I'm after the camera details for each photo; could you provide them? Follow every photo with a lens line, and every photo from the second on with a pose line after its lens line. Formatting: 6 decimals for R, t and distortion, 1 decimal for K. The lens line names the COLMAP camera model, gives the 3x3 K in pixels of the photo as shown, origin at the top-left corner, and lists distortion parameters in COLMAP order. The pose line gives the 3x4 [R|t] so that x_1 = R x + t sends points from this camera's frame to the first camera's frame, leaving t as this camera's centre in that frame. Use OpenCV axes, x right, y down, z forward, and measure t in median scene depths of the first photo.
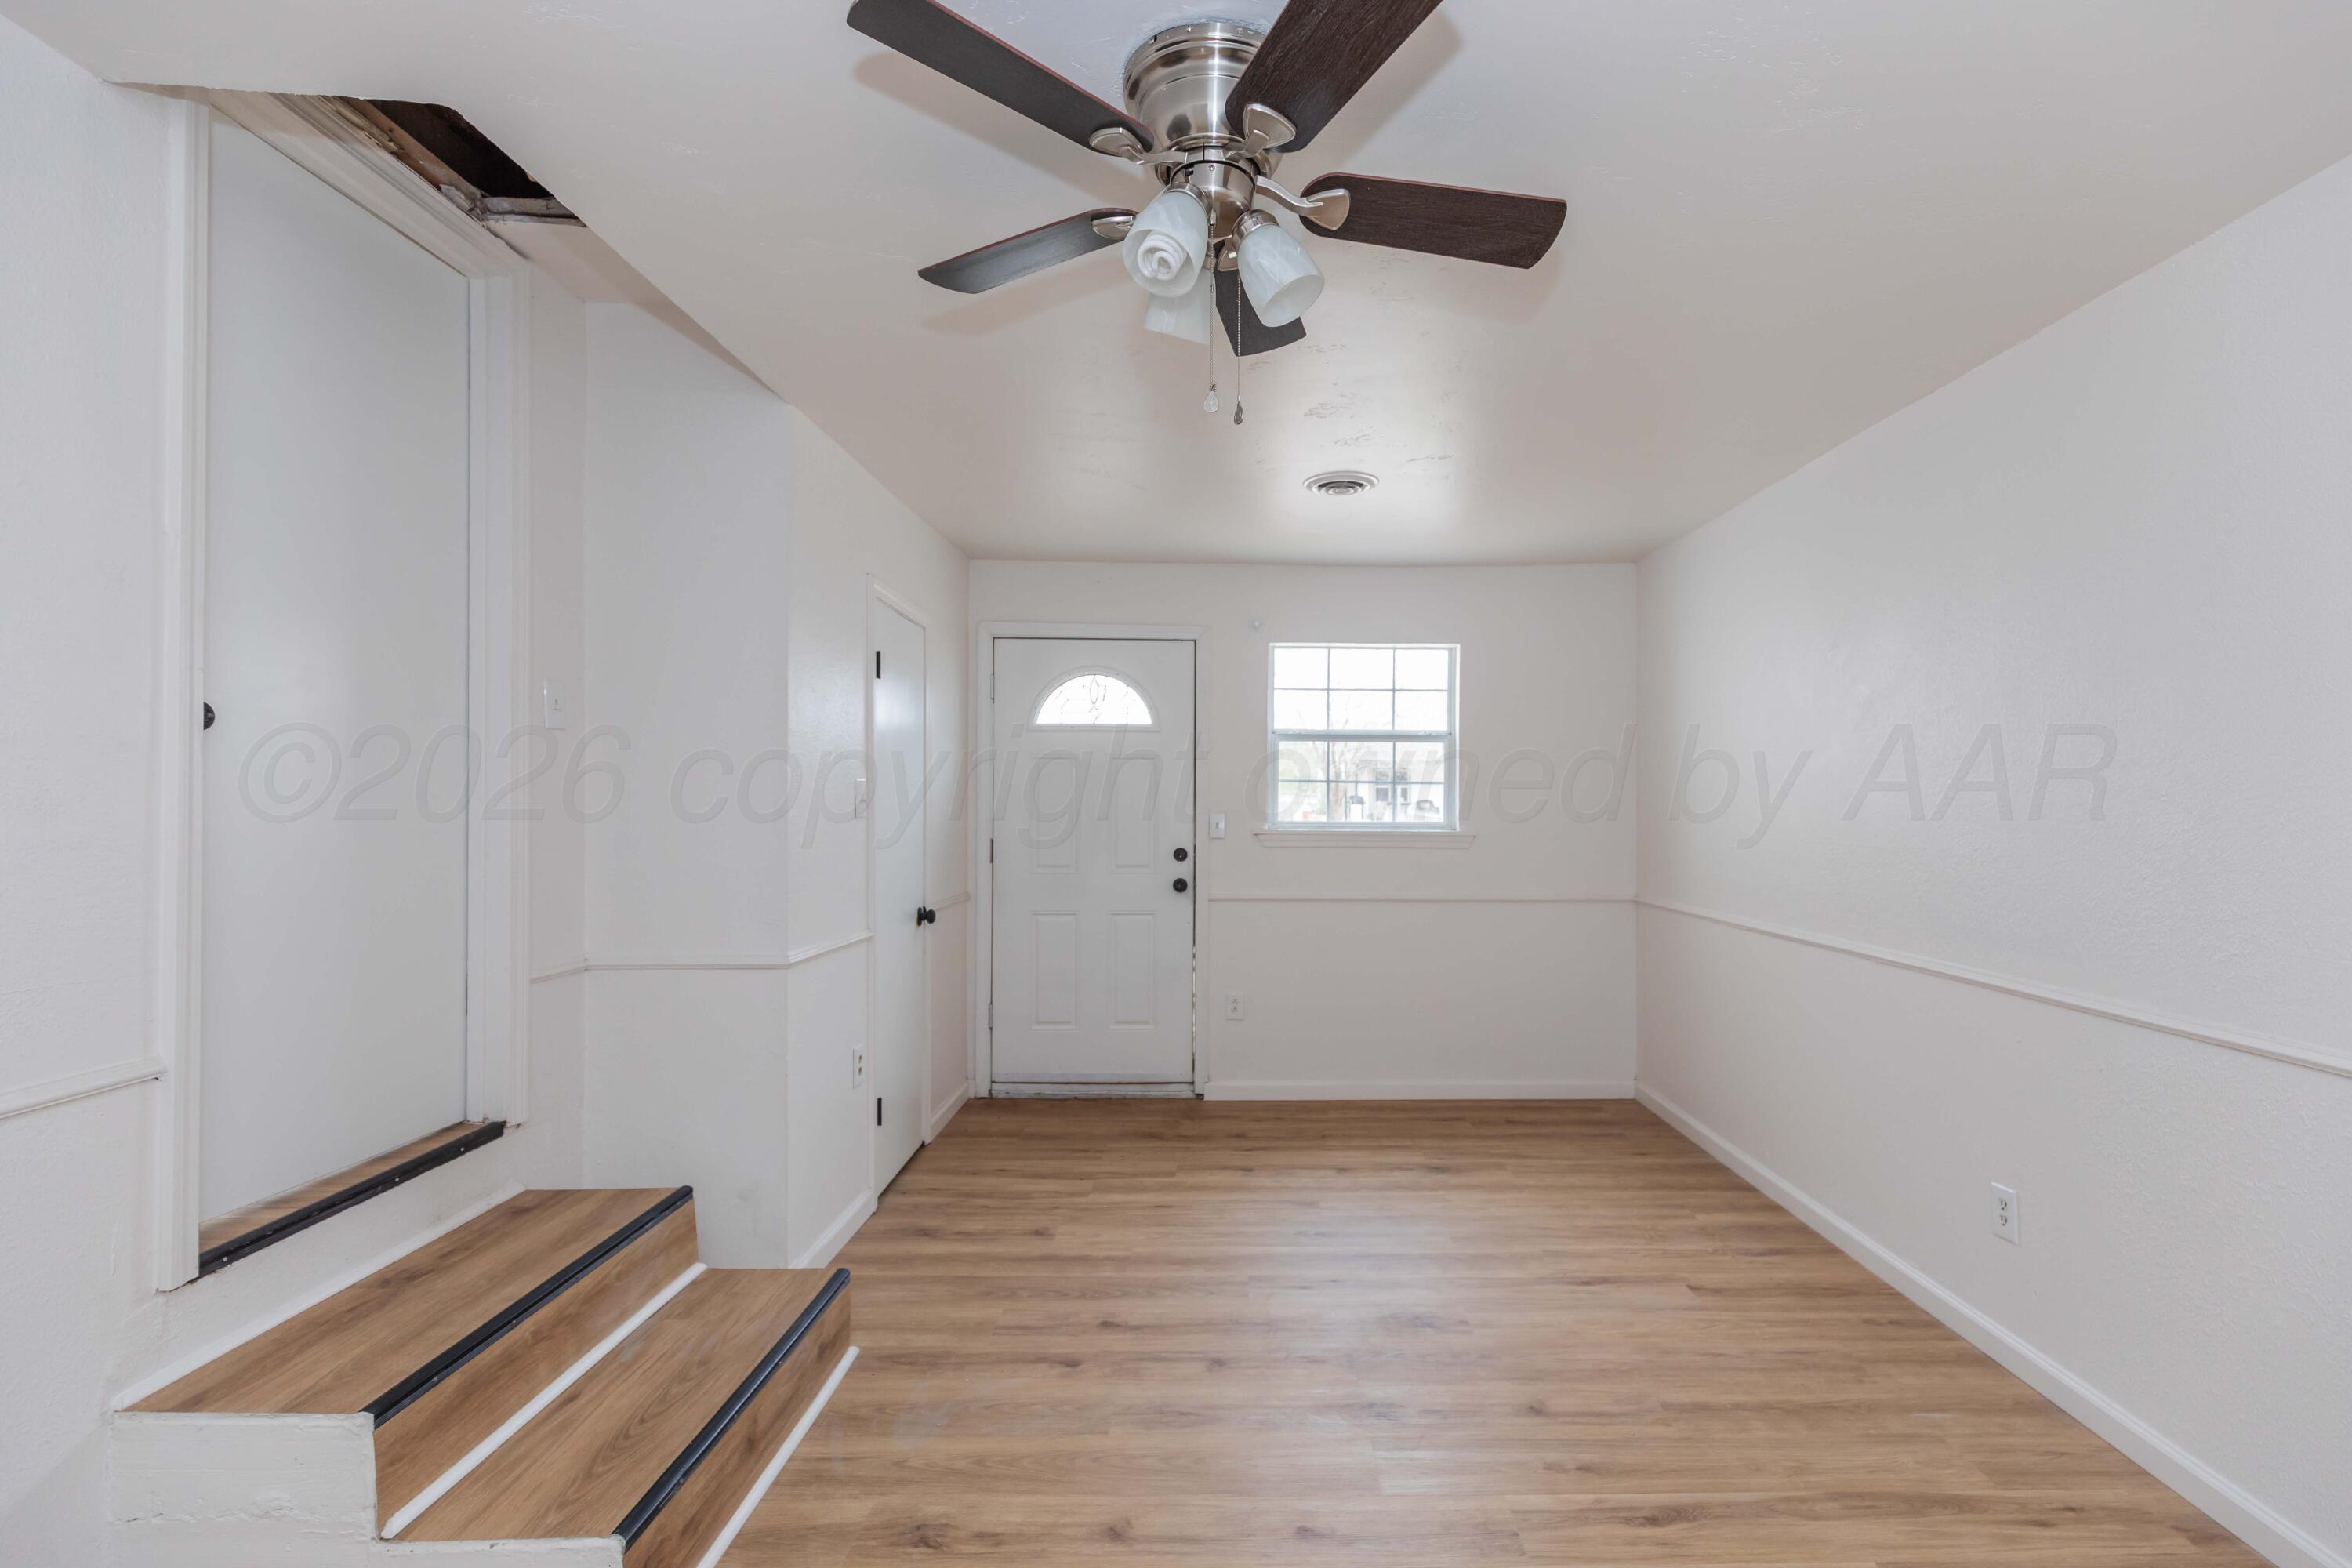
lens RADIAL K [[1095.3, 0, 1262.1], [0, 1095.3, 799.4], [0, 0, 1]] dist [-0.000686, -0.001115]
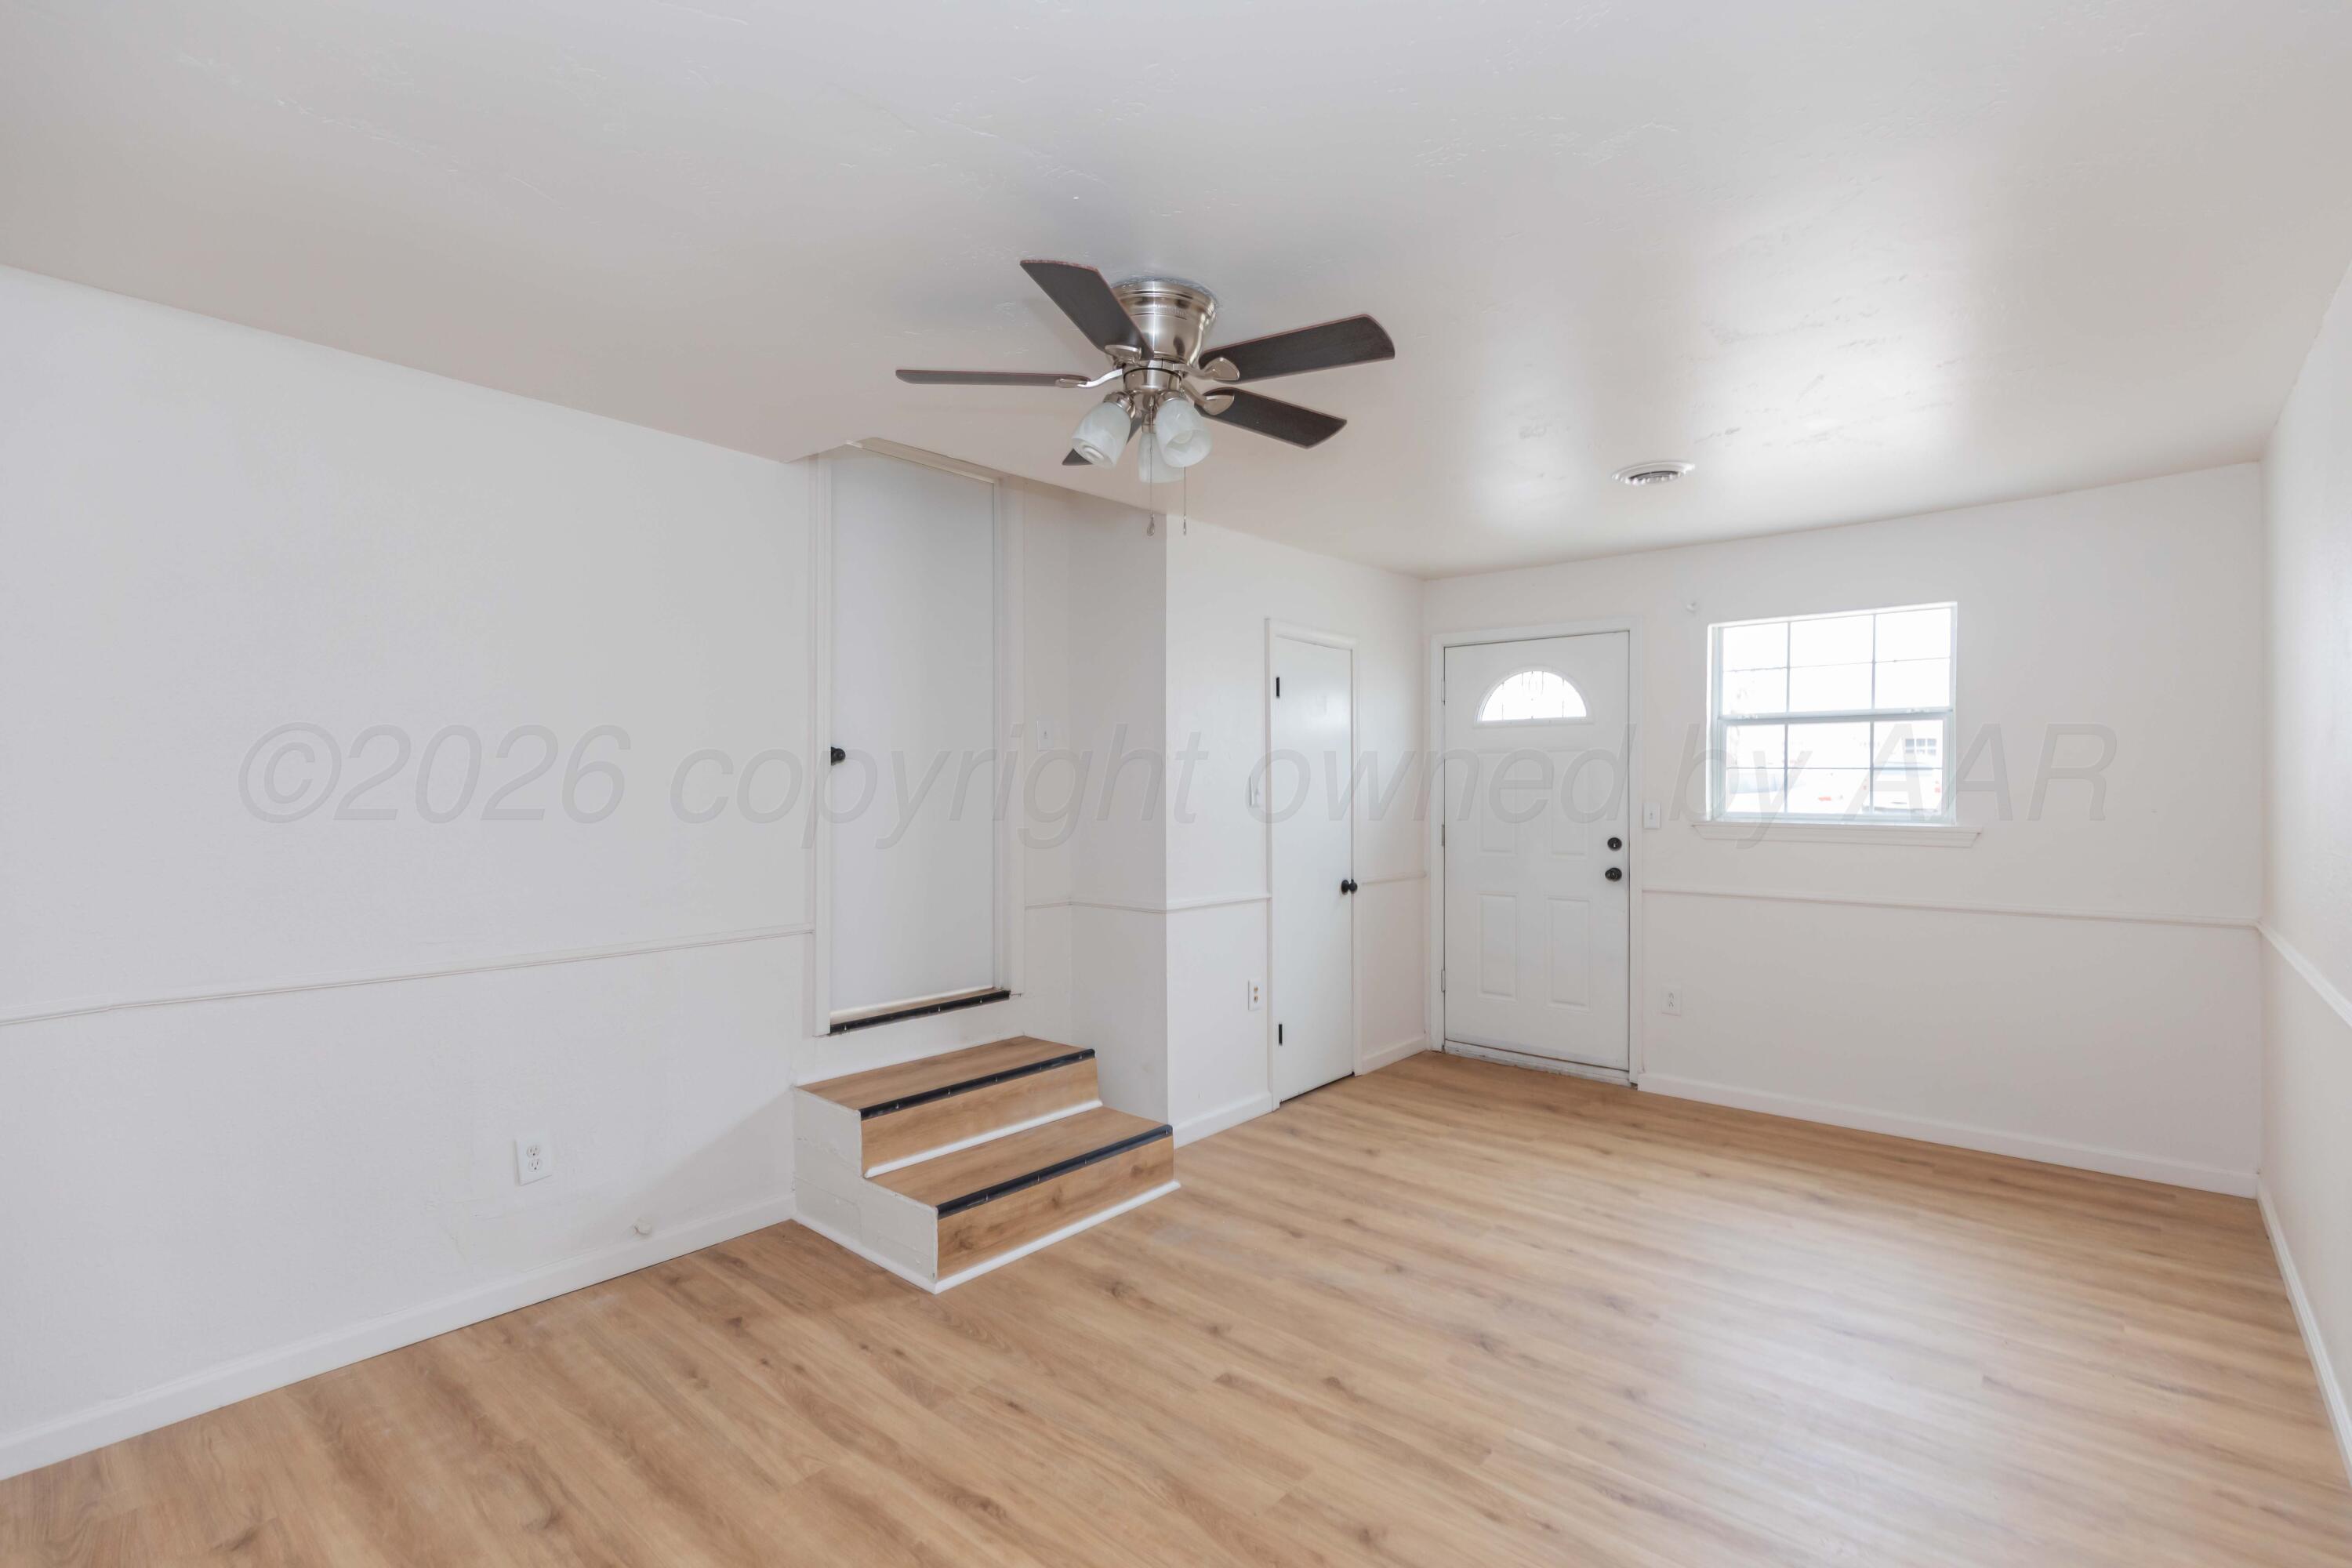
lens RADIAL K [[1083.9, 0, 1176.1], [0, 1083.9, 796.0], [0, 0, 1]] dist [-0.001689, -0.000269]
pose [[0.734183, 0.001414, -0.678950, 0.385641], [0.006510, 0.999937, 0.009123, -0.007061], [0.678921, -0.011118, 0.734127, -0.013699]]
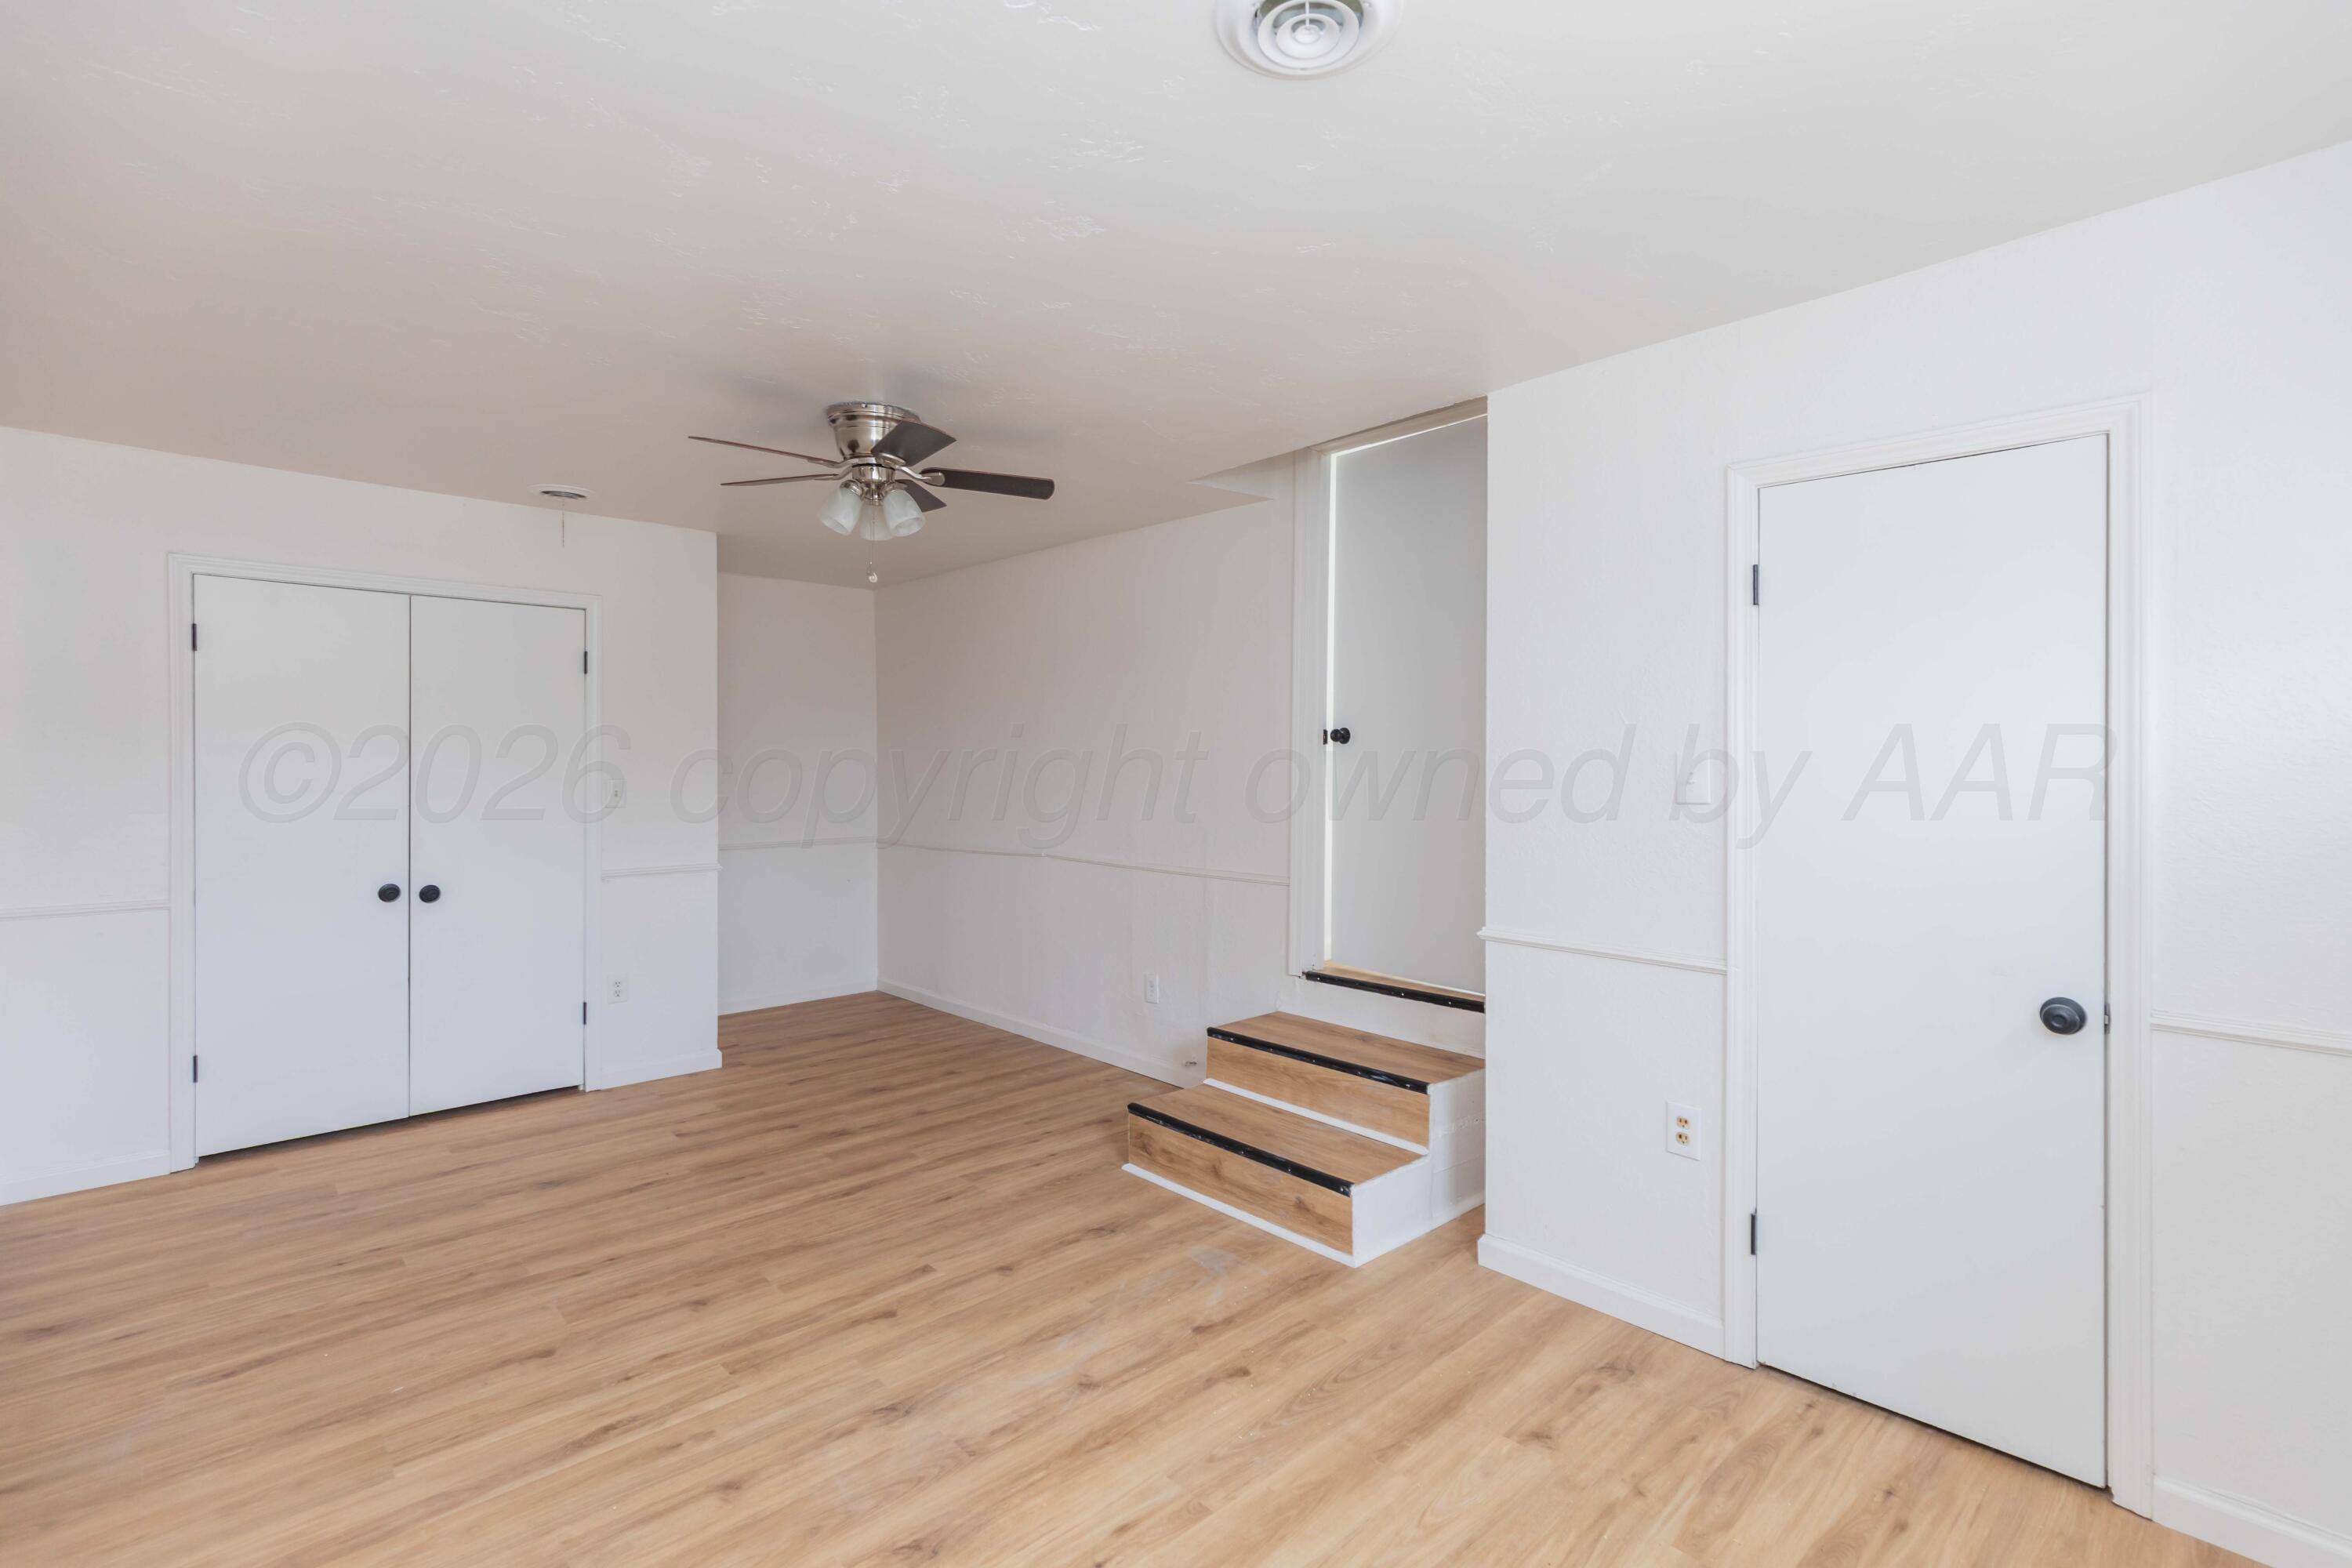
lens RADIAL K [[1092.8, 0, 1176.0], [0, 1092.8, 784.0], [0, 0, 1]] dist [0.000547, -0.000123]
pose [[-0.755294, 0.016155, -0.655187, 0.335346], [0.000553, 0.999711, 0.024013, -0.013214], [0.655386, 0.017774, -0.755085, 1.158204]]
